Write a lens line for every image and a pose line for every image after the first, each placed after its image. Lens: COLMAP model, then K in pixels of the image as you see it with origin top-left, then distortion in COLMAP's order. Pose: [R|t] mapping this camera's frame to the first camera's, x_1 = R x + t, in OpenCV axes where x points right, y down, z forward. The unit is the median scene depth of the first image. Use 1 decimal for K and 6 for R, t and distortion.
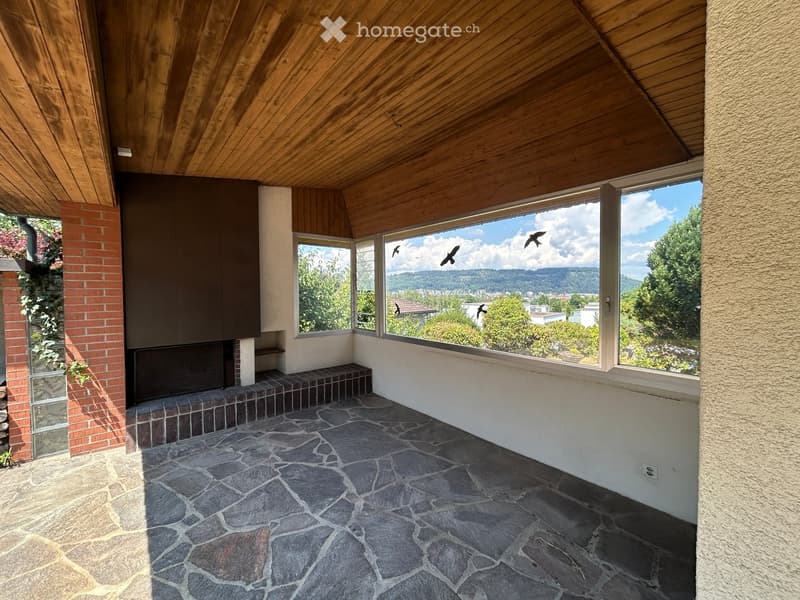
lens RADIAL K [[324.1, 0, 399.6], [0, 324.1, 299.1], [0, 0, 1]] dist [0.000873, 0.000063]
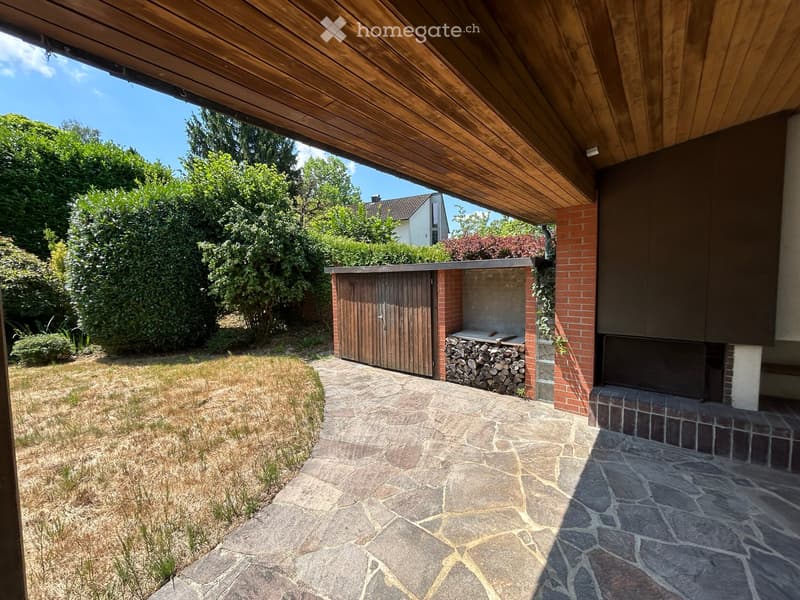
lens RADIAL K [[324.1, 0, 399.8], [0, 324.1, 298.8], [0, 0, 1]] dist [0.000873, 0.000063]
pose [[0.194902, 0.063586, -0.978759, 0.103964], [-0.010842, 0.997975, 0.062676, -0.023837], [0.980763, -0.001604, 0.195197, 0.146916]]
